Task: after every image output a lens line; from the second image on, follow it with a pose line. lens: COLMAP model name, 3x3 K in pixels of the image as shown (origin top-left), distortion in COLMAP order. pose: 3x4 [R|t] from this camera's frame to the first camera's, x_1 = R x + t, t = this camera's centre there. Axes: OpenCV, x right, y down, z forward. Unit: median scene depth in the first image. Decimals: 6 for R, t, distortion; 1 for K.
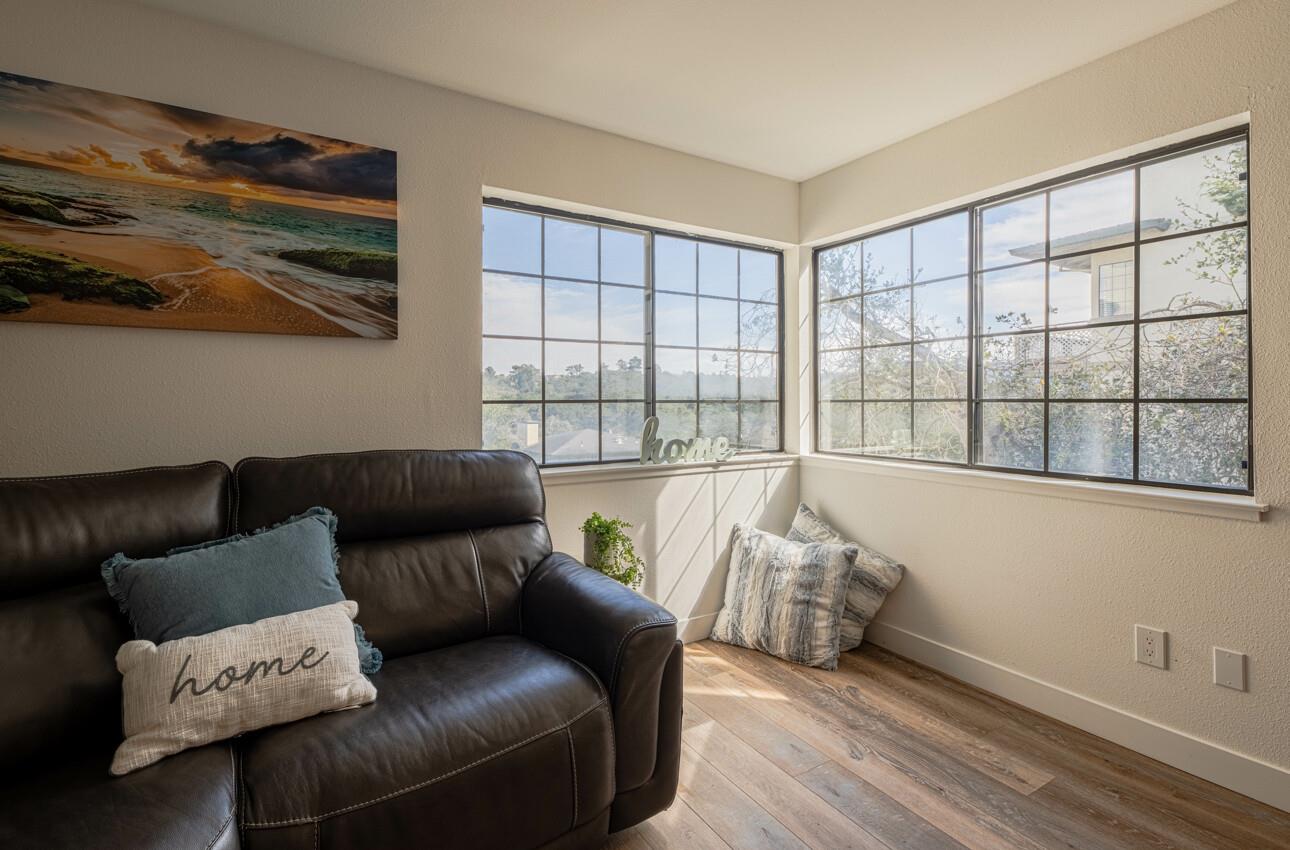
lens RADIAL K [[591.9, 0, 643.7], [0, 591.9, 403.2], [0, 0, 1]] dist [0.001506, 0.000102]
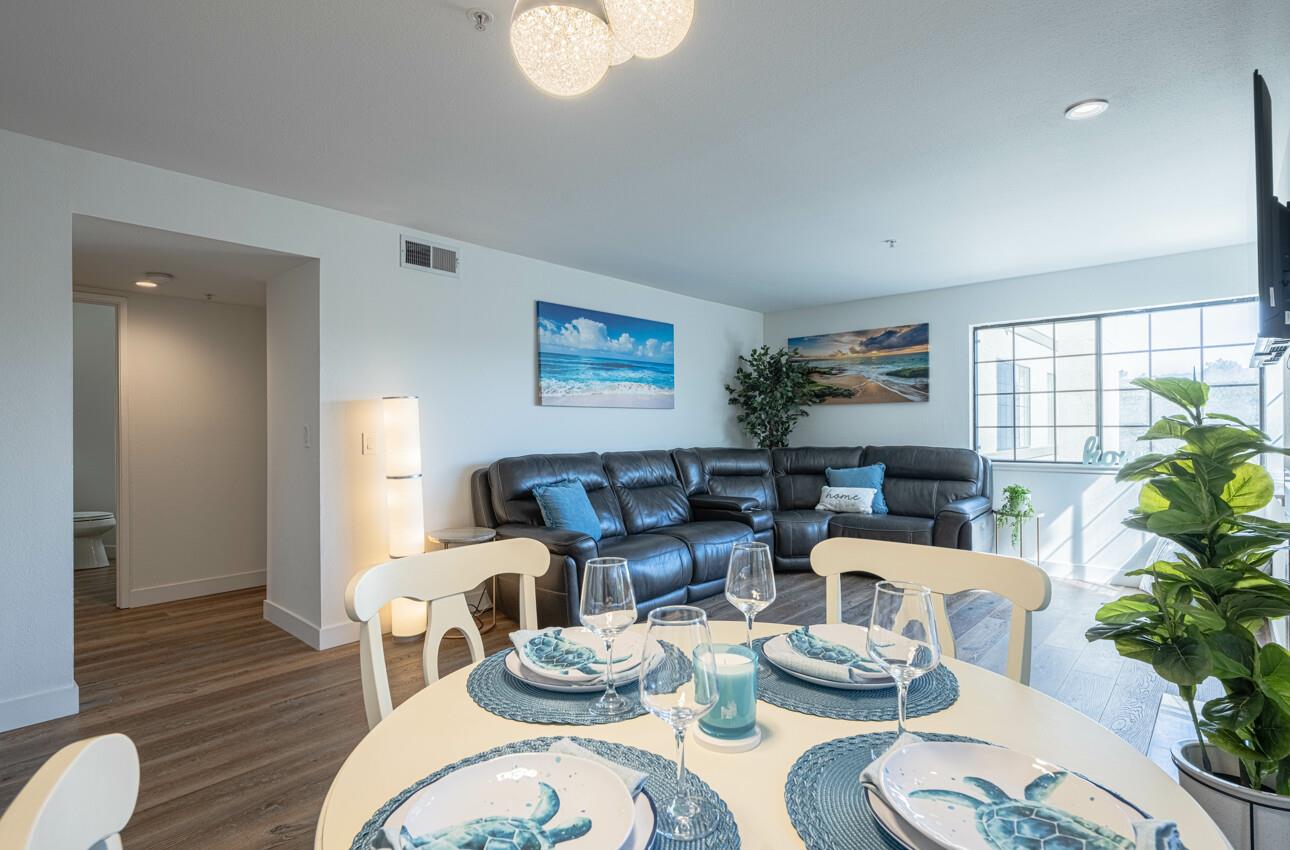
lens RADIAL K [[634.9, 0, 643.0], [0, 634.9, 423.3], [0, 0, 1]] dist [0.000652, -0.000047]
pose [[0.285070, -0.004957, -0.958494, 1.905454], [0.006509, 0.999974, -0.003235, -0.019907], [0.958485, -0.005317, 0.285095, -0.933259]]
